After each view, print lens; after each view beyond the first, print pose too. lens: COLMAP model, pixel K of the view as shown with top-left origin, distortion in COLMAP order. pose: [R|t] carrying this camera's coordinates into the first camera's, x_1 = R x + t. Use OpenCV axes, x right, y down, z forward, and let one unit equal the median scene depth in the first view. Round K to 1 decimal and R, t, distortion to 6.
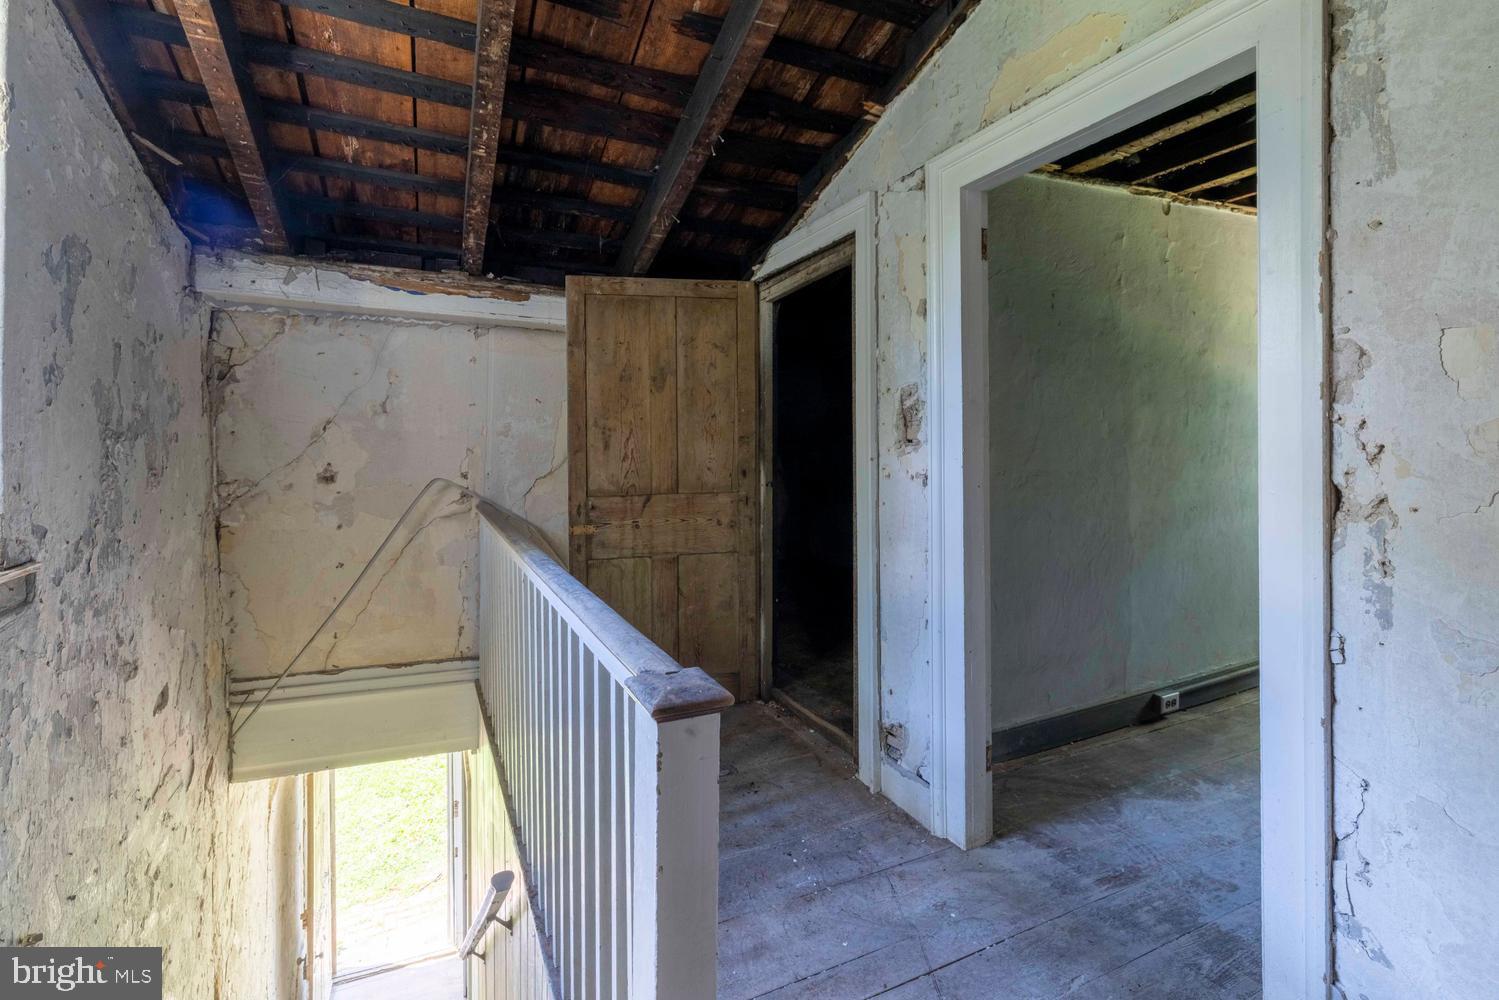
lens RADIAL K [[690.1, 0, 766.6], [0, 690.1, 447.9], [0, 0, 1]] dist [-0.001459, 0.000069]
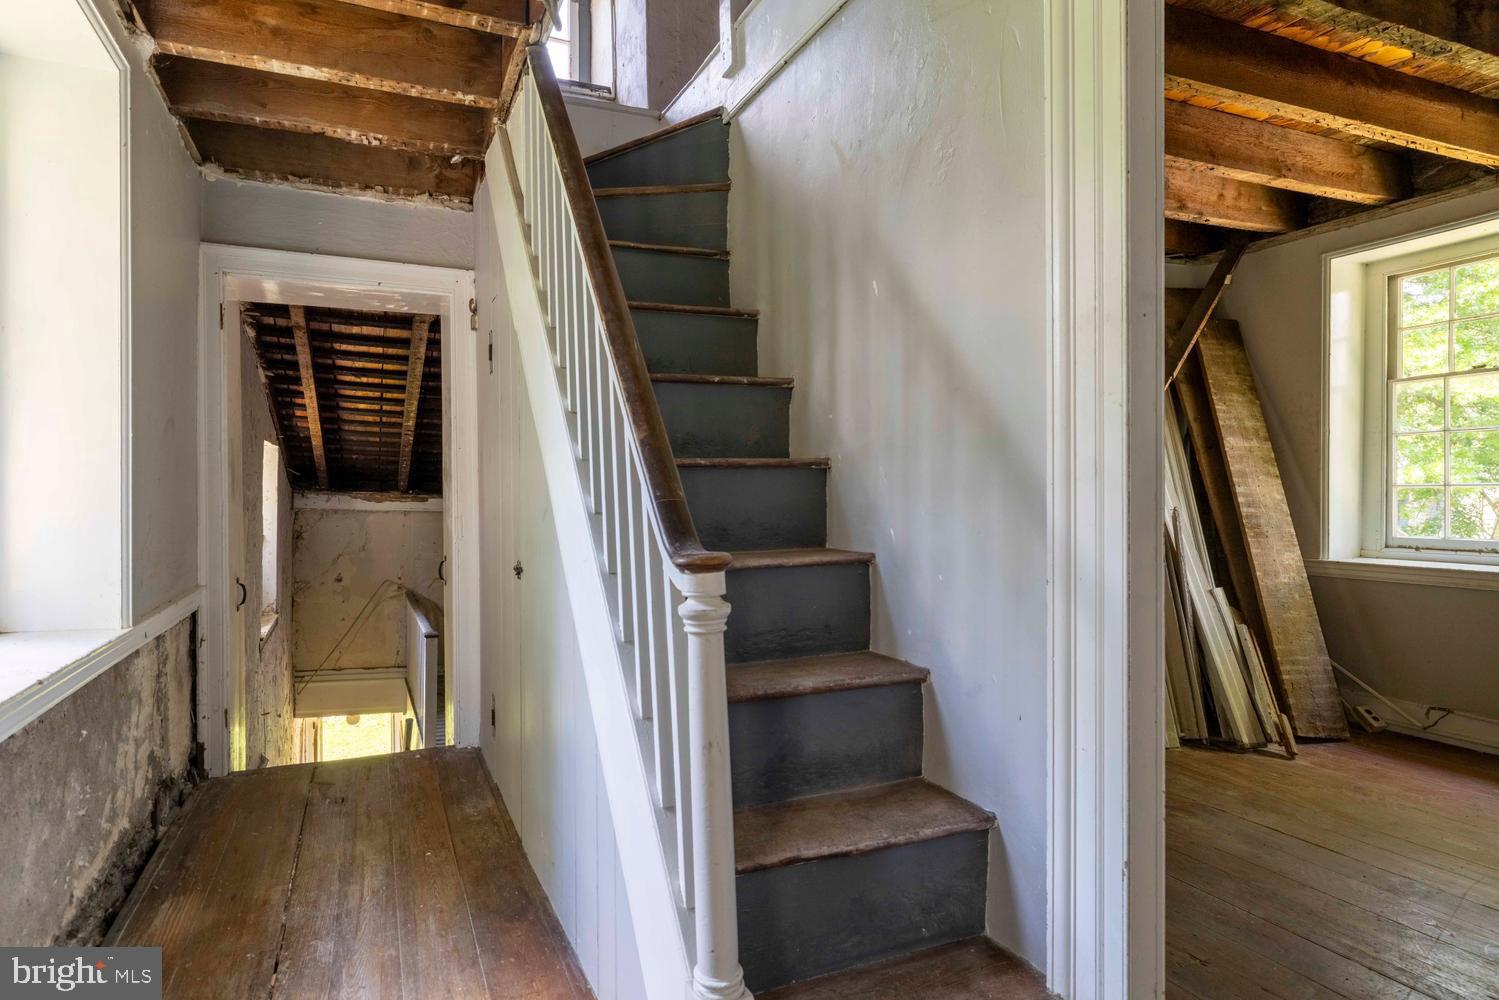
lens RADIAL K [[898.6, 0, 749.4], [0, 898.6, 501.3], [0, 0, 1]] dist [0.001824, -0.000006]
pose [[0.998208, 0.003646, -0.059725, 0.847411], [-0.003599, 0.999993, 0.000902, -0.214895], [0.059728, -0.000686, 0.998214, -1.794409]]
